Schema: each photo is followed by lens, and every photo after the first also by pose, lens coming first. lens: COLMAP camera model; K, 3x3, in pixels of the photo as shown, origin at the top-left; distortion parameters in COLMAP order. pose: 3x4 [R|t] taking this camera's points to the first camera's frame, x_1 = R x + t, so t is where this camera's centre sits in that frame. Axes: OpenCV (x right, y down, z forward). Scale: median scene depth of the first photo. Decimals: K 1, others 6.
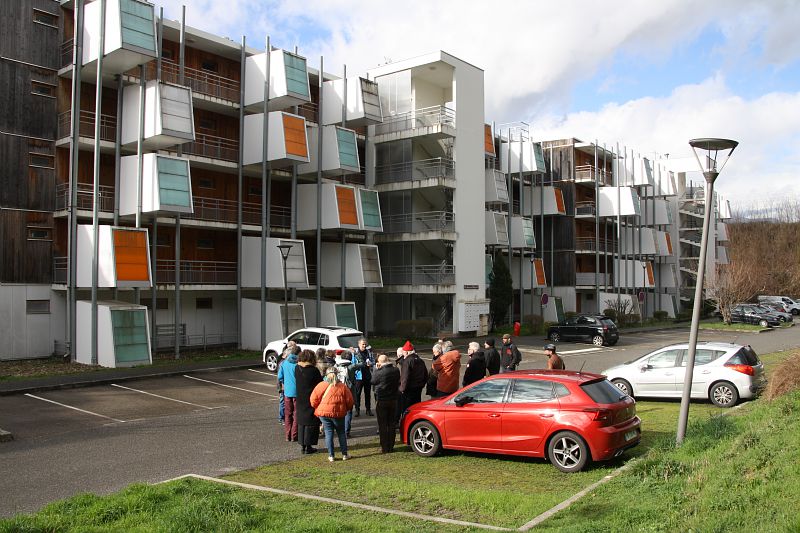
lens RADIAL K [[678.5, 0, 401.8], [0, 678.5, 270.0], [0, 0, 1]] dist [-0.112399, -0.008133]
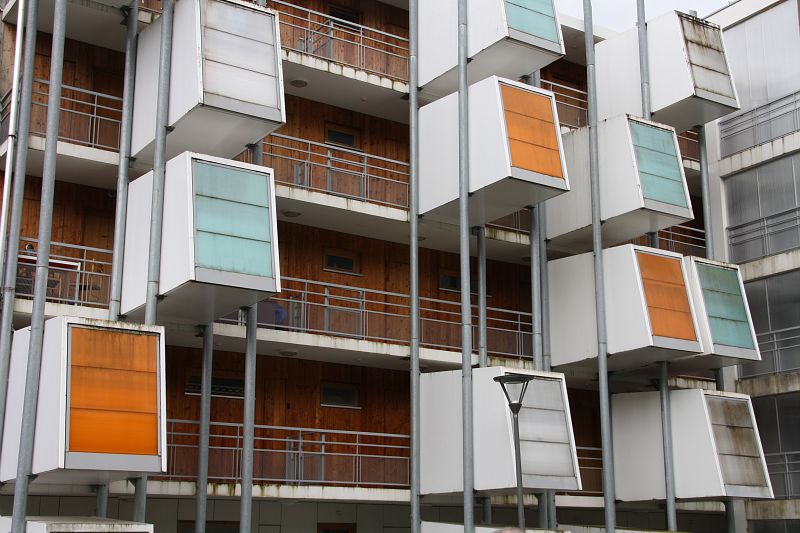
lens RADIAL K [[1107.9, 0, 404.9], [0, 1107.9, 265.8], [0, 0, 1]] dist [0.059647, 0.000000]
pose [[0.950968, -0.080963, -0.298505, -0.026953], [0.009727, 0.972482, -0.232775, 0.043582], [0.309137, 0.218458, 0.925587, 0.299761]]
